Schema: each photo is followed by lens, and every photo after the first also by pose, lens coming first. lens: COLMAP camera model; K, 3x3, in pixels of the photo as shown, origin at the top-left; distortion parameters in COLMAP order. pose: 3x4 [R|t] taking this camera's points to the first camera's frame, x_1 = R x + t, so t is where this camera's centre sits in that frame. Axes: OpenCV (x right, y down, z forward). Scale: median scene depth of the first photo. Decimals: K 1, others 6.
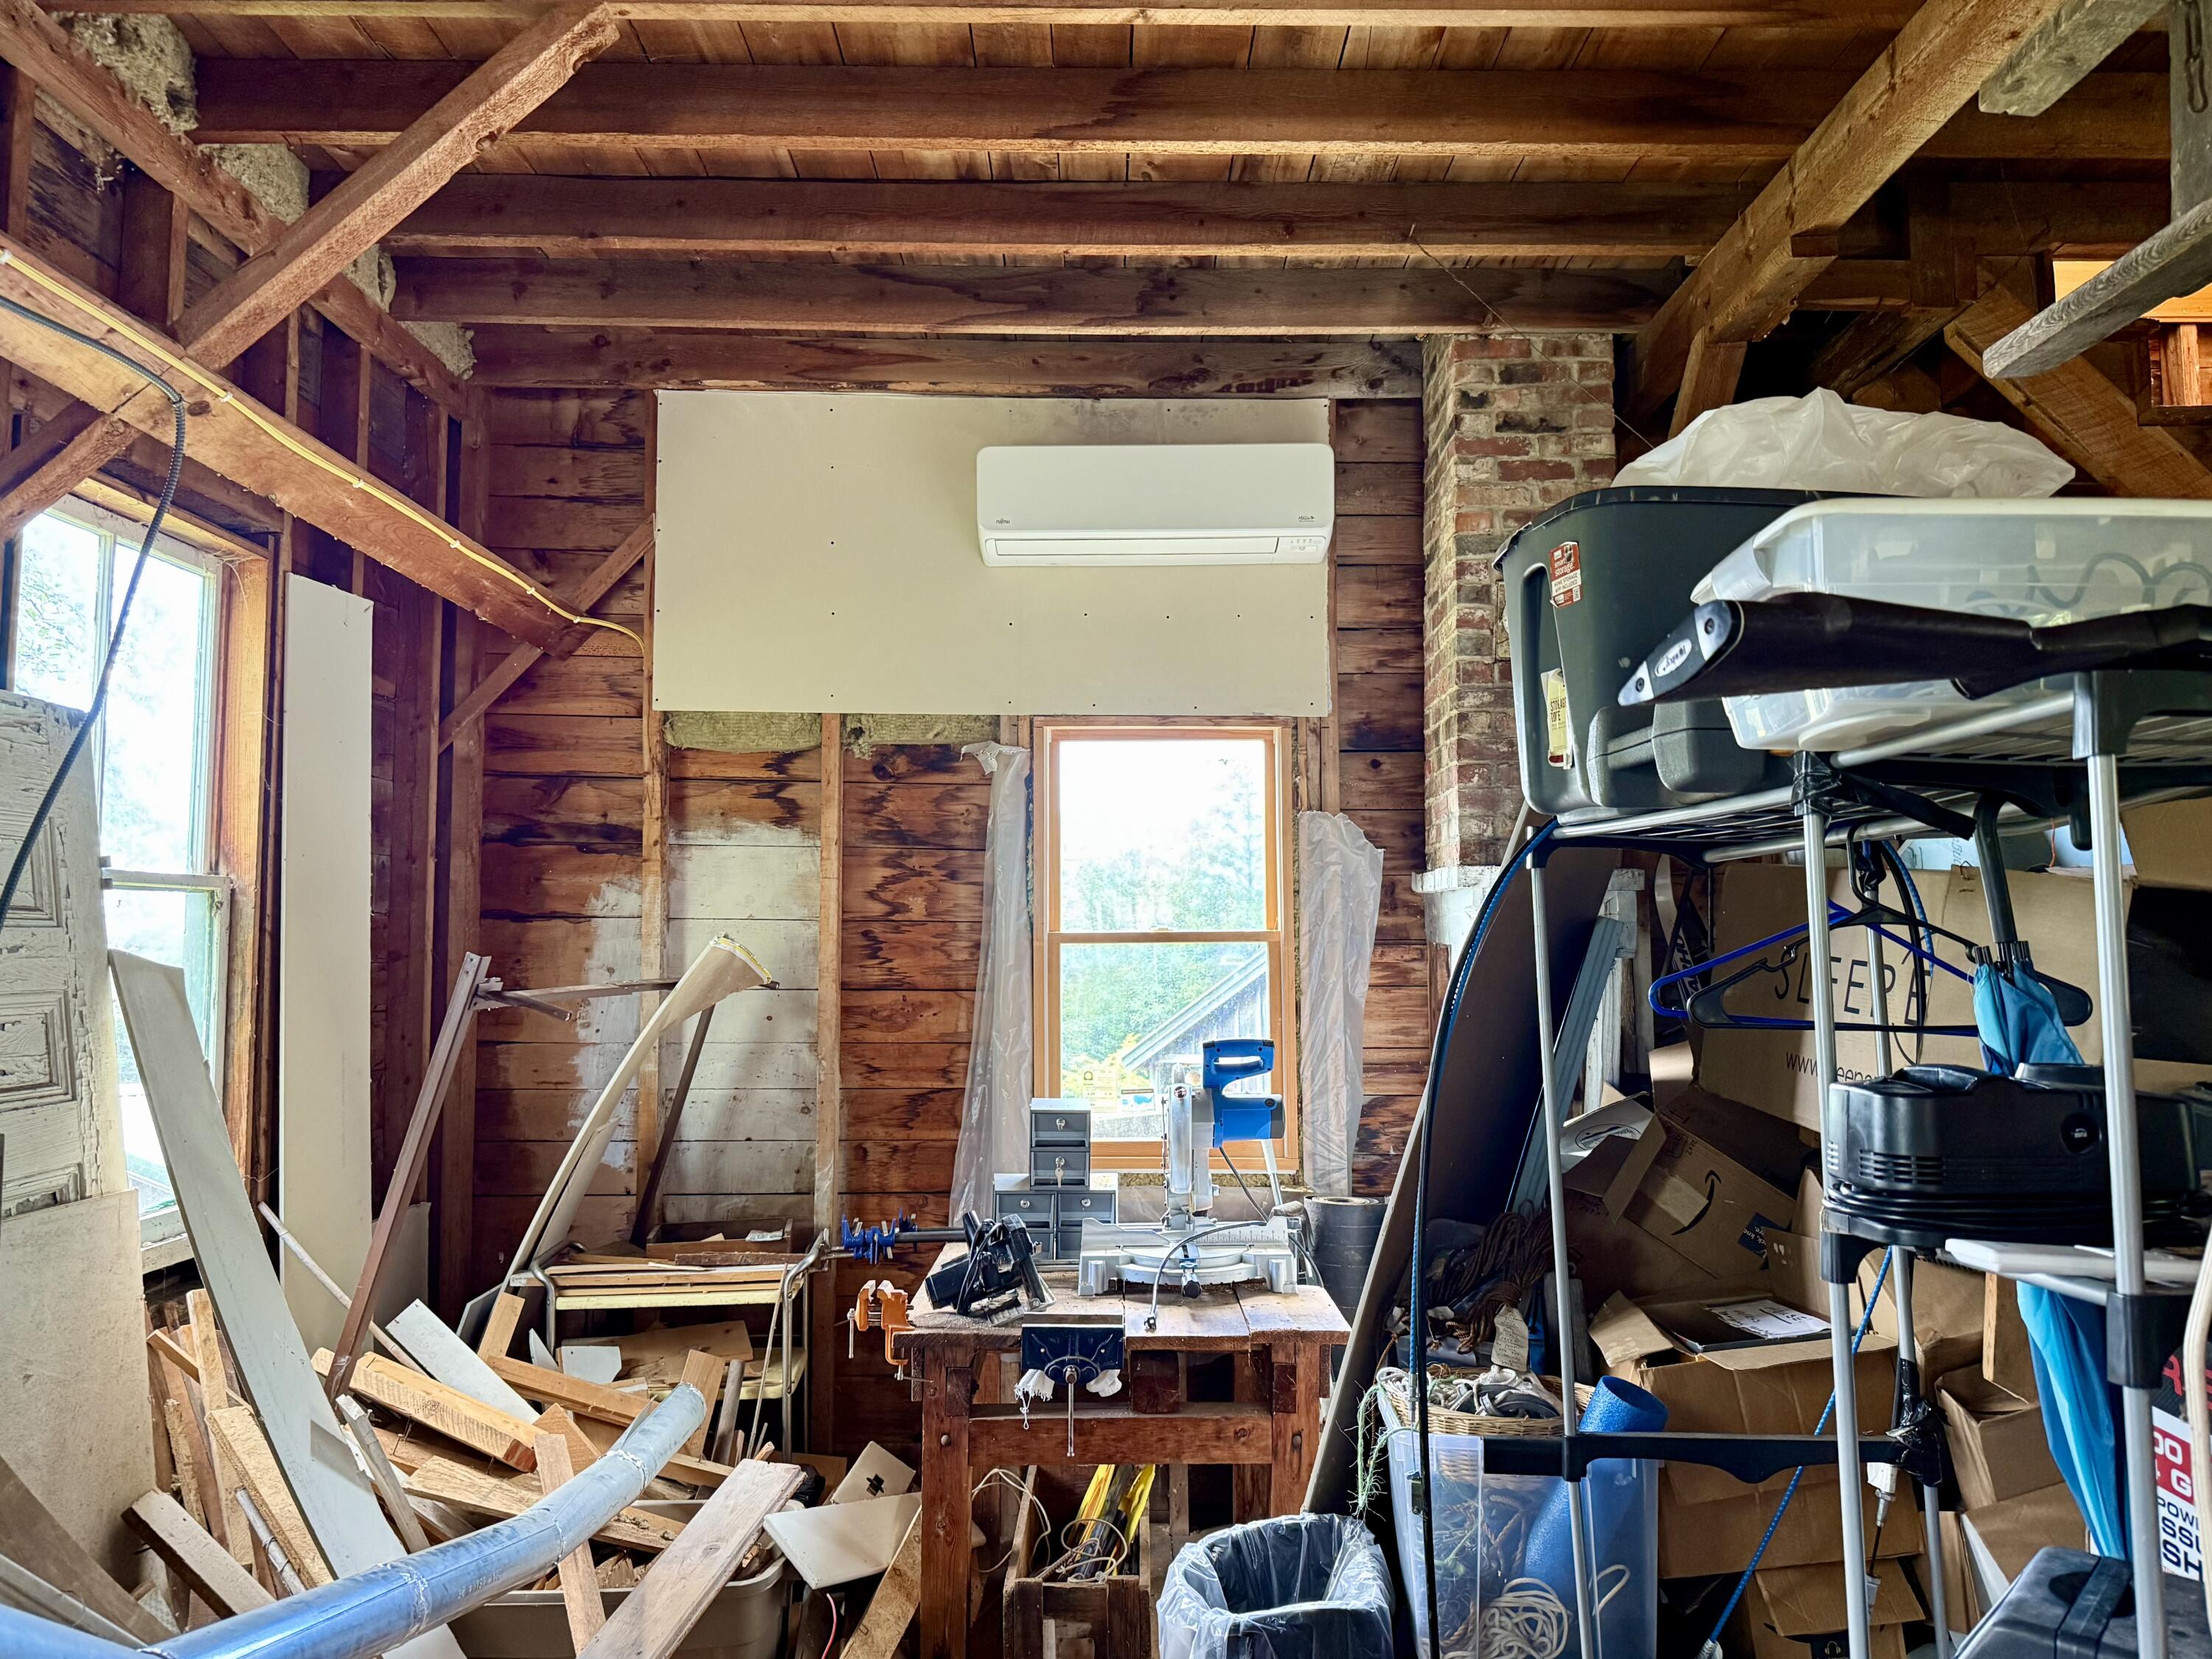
lens RADIAL K [[1620.5, 0, 1112.7], [0, 1620.5, 841.5], [0, 0, 1]] dist [0.105198, -0.135431]
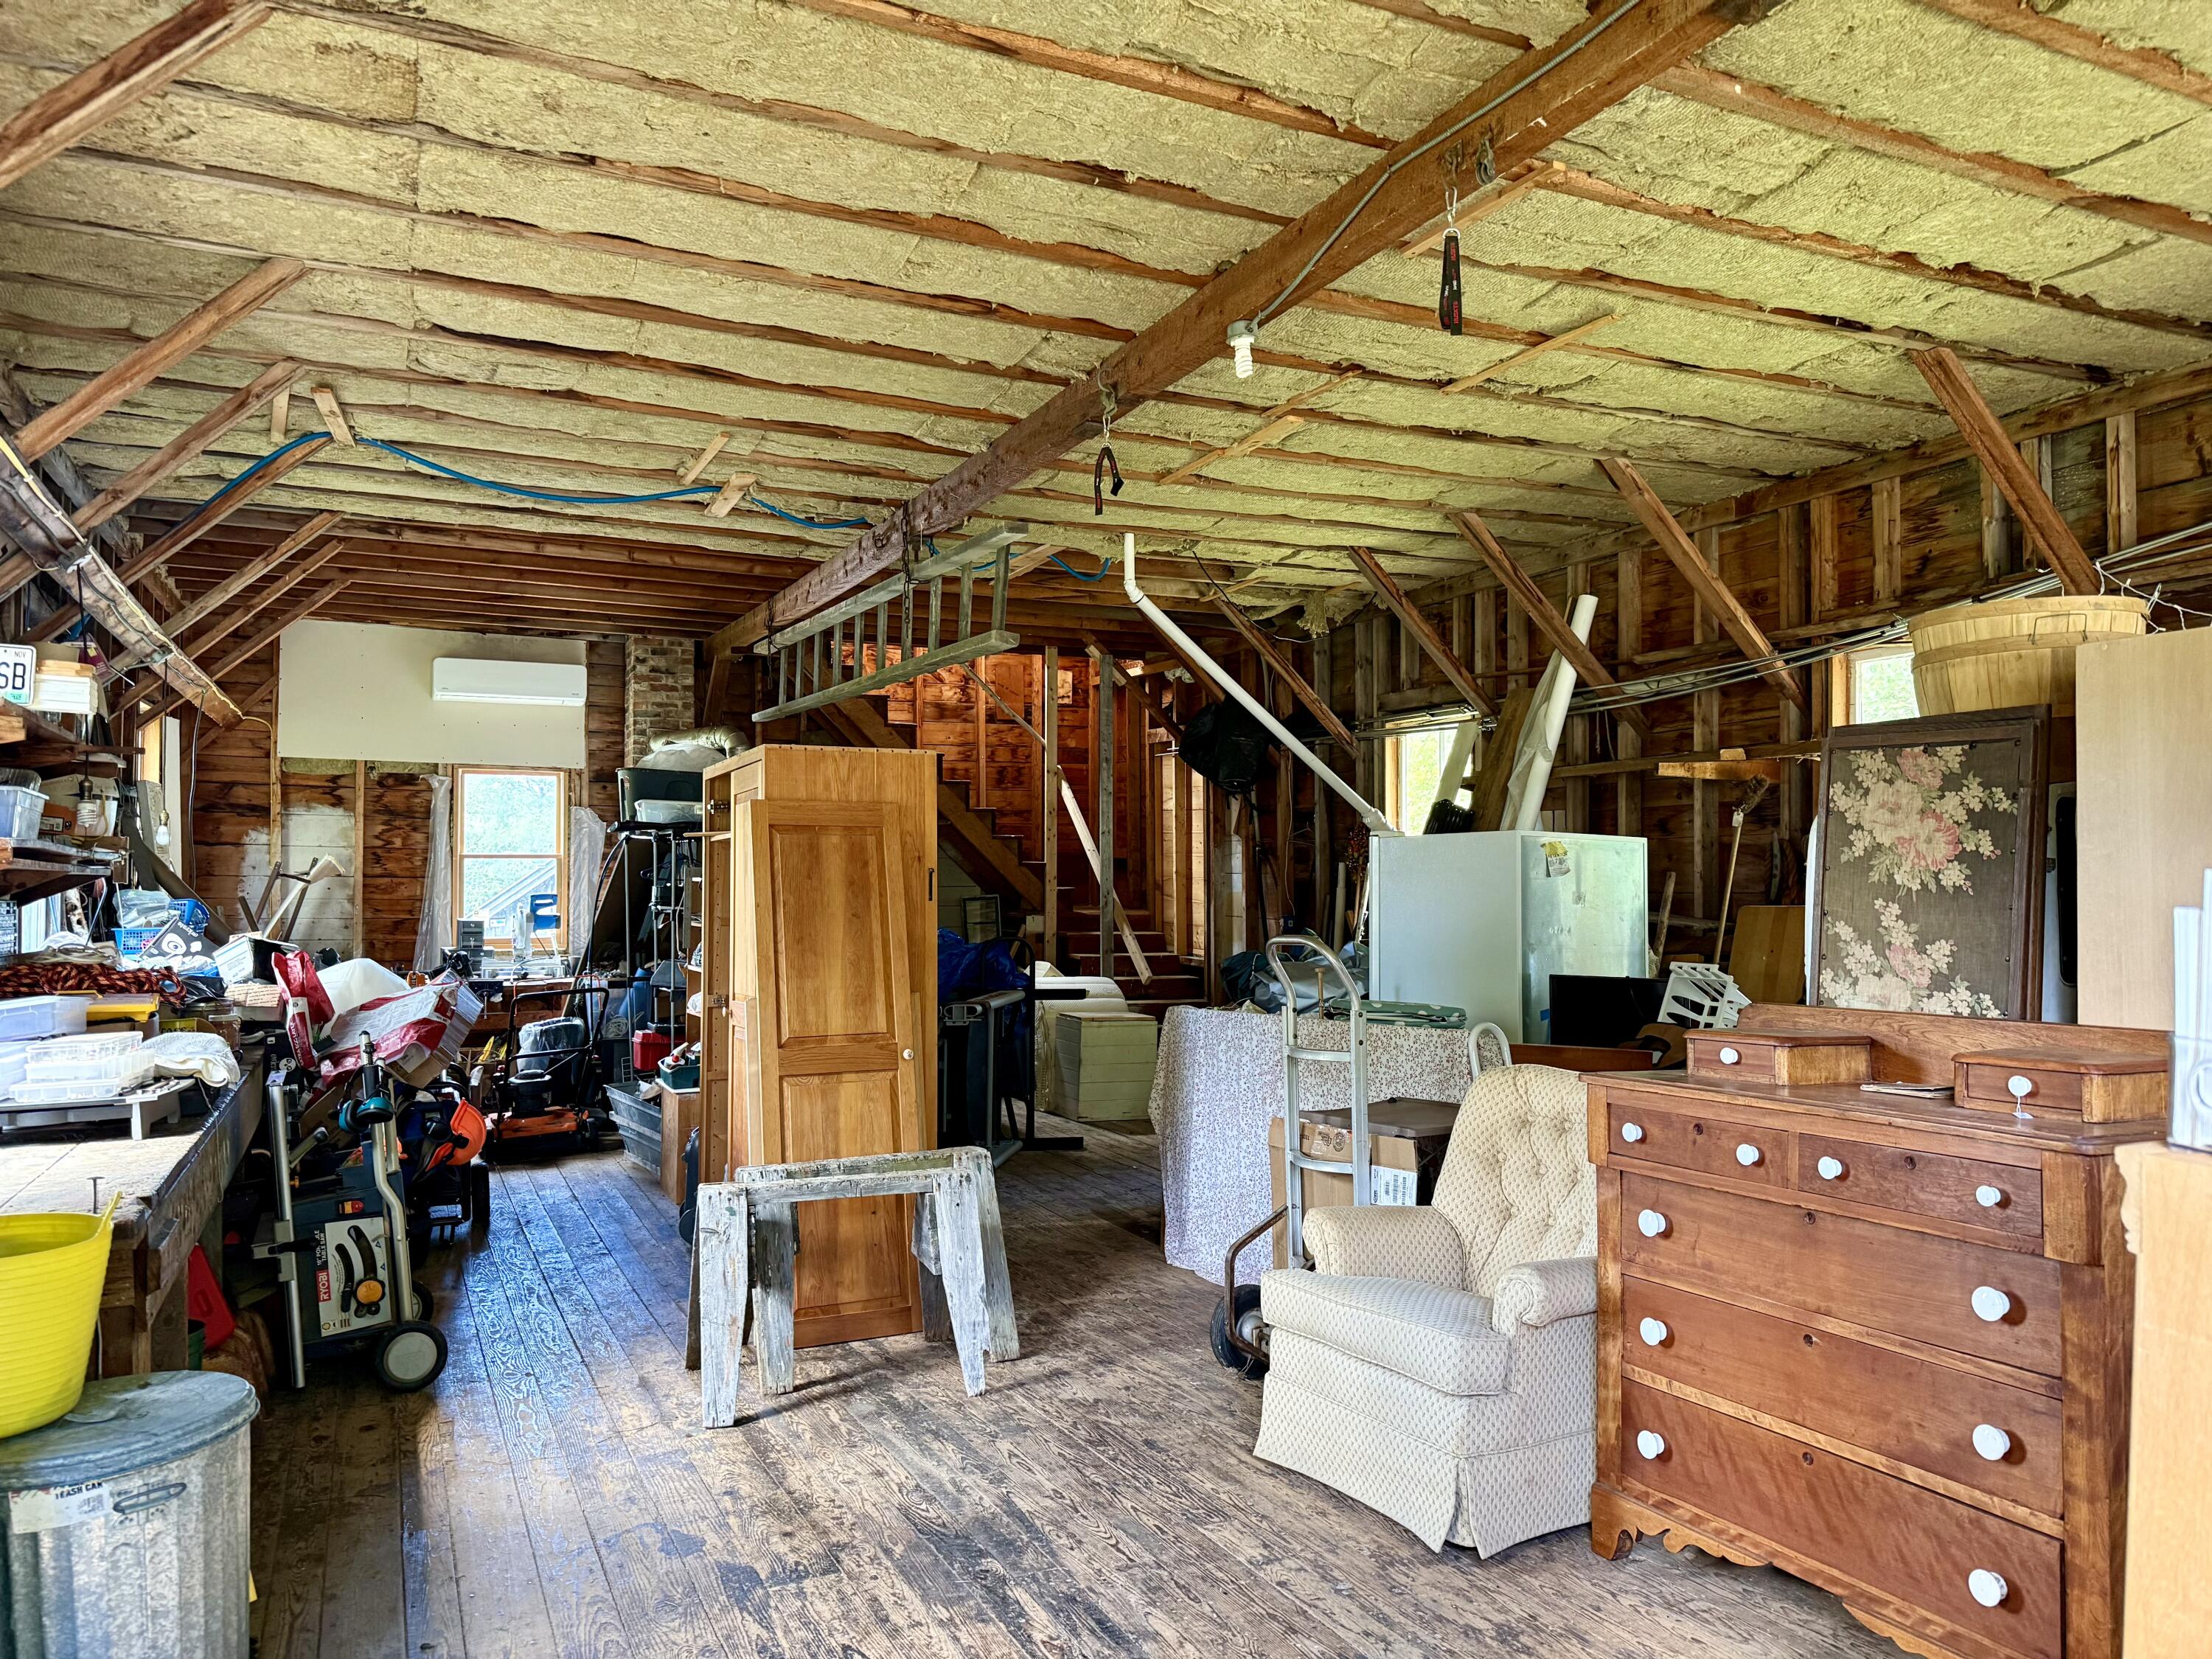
lens RADIAL K [[1620.5, 0, 1112.7], [0, 1620.5, 841.5], [0, 0, 1]] dist [0.105198, -0.135431]
pose [[0.912568, 0.016897, 0.408576, -0.151200], [-0.040973, 0.997896, 0.050246, -0.125759], [-0.406868, -0.062594, 0.911340, -1.630667]]
